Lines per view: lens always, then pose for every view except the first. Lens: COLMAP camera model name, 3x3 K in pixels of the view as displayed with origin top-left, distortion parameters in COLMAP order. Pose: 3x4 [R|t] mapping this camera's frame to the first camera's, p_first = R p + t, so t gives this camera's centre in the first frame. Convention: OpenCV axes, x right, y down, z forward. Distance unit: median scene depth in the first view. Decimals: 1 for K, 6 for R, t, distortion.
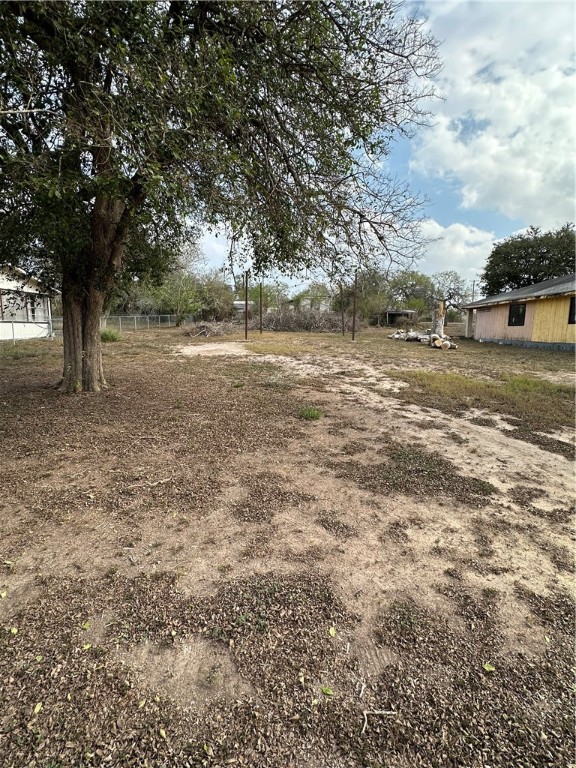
lens RADIAL K [[362.1, 0, 285.3], [0, 362.1, 380.1], [0, 0, 1]] dist [0.001481, 0.000235]
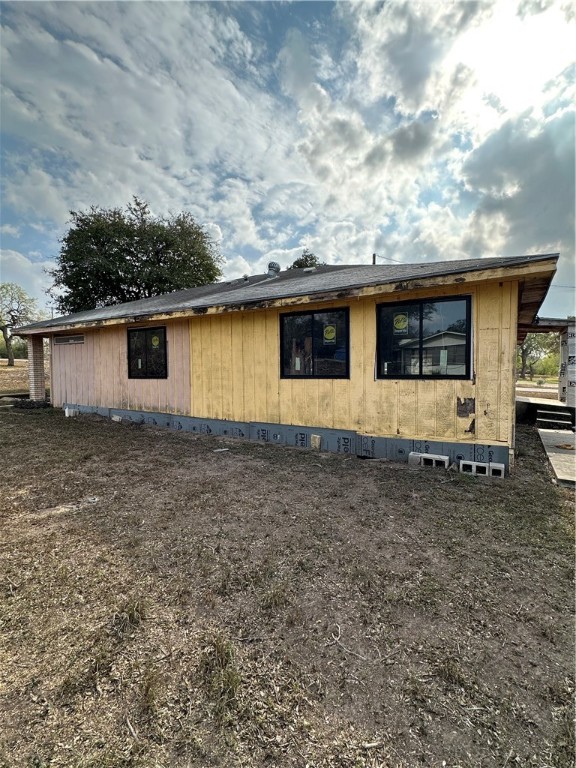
lens RADIAL K [[362.1, 0, 284.3], [0, 362.1, 381.7], [0, 0, 1]] dist [0.001481, 0.000235]
pose [[0.516105, -0.050650, 0.855027, 0.342174], [0.128099, 0.991587, -0.018583, -0.112773], [-0.846892, 0.119119, 0.518251, 0.619807]]
